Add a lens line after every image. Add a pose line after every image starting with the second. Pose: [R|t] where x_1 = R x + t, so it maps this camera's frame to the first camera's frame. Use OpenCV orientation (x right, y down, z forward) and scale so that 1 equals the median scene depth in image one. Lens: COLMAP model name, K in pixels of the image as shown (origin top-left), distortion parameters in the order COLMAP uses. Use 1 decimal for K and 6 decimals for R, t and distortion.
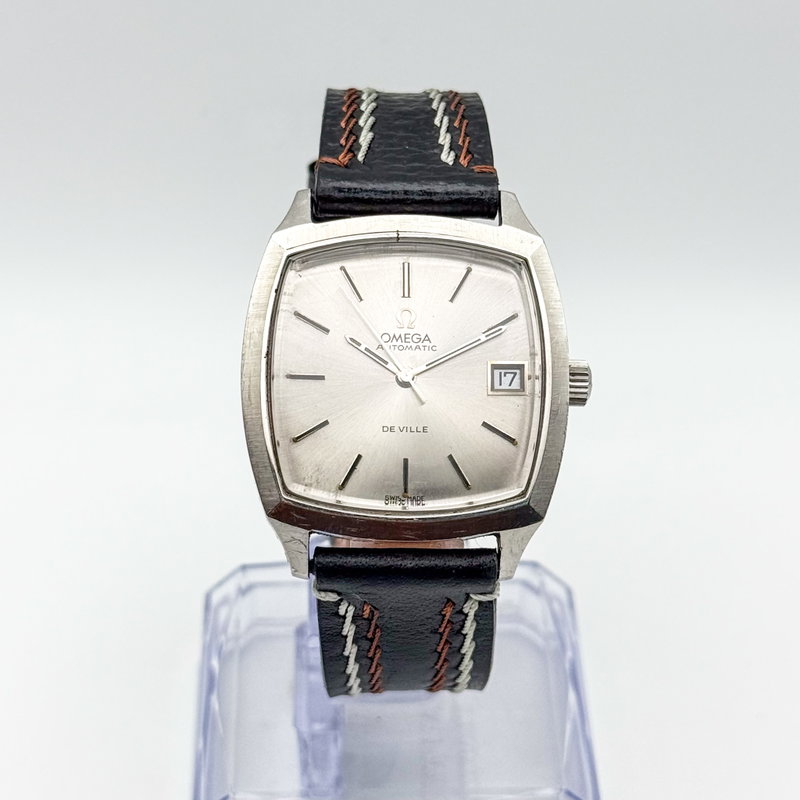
lens RADIAL K [[2234.9, 0, 400.0], [0, 2234.9, 400.0], [0, 0, 1]] dist [0.111329, 0.334235]
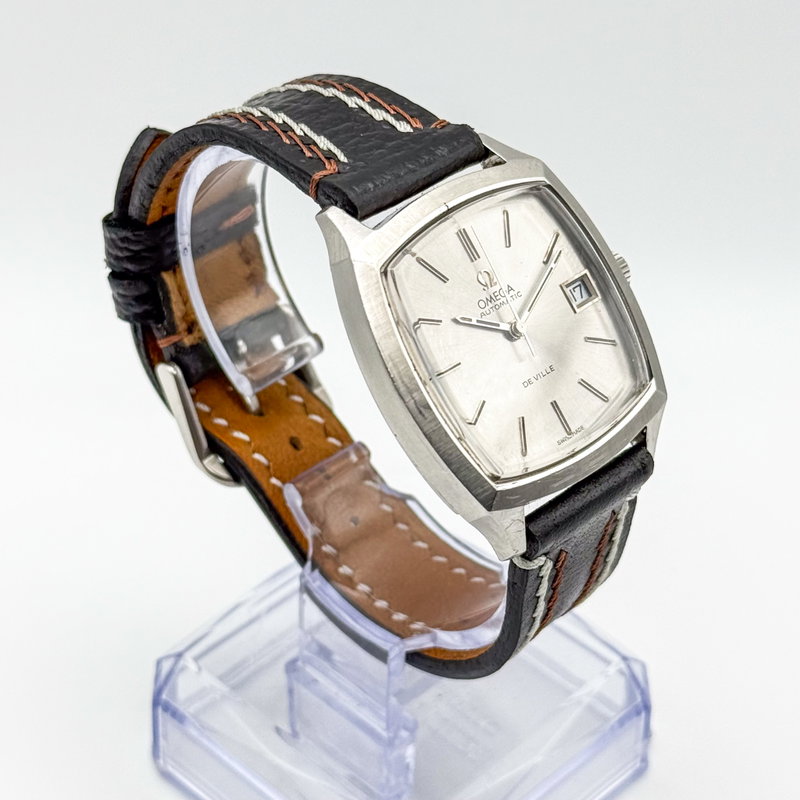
lens RADIAL K [[2234.9, 0, 400.0], [0, 2234.9, 400.0], [0, 0, 1]] dist [0.111329, 0.334235]
pose [[0.718779, -0.429265, 0.546890, -0.596199], [0.423711, 0.894127, 0.144934, -0.149455], [-0.551204, 0.127548, 0.824564, 0.197058]]
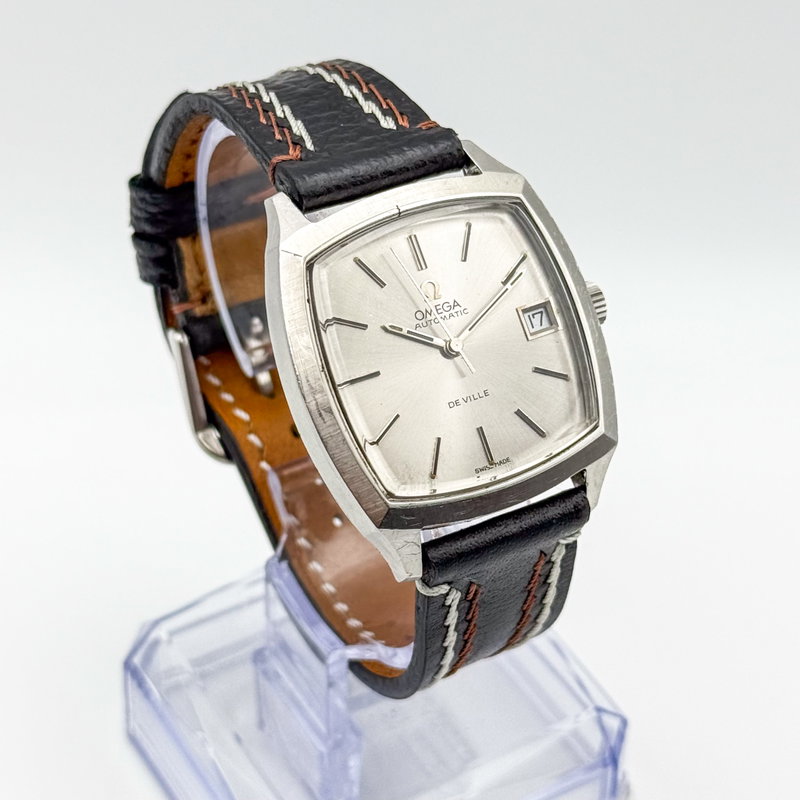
lens RADIAL K [[2234.9, 0, 400.0], [0, 2234.9, 400.0], [0, 0, 1]] dist [0.111329, 0.334235]
pose [[0.875059, -0.303962, 0.376668, -0.386018], [0.298844, 0.951464, 0.073547, -0.066141], [-0.380742, 0.048207, 0.923424, 0.112868]]
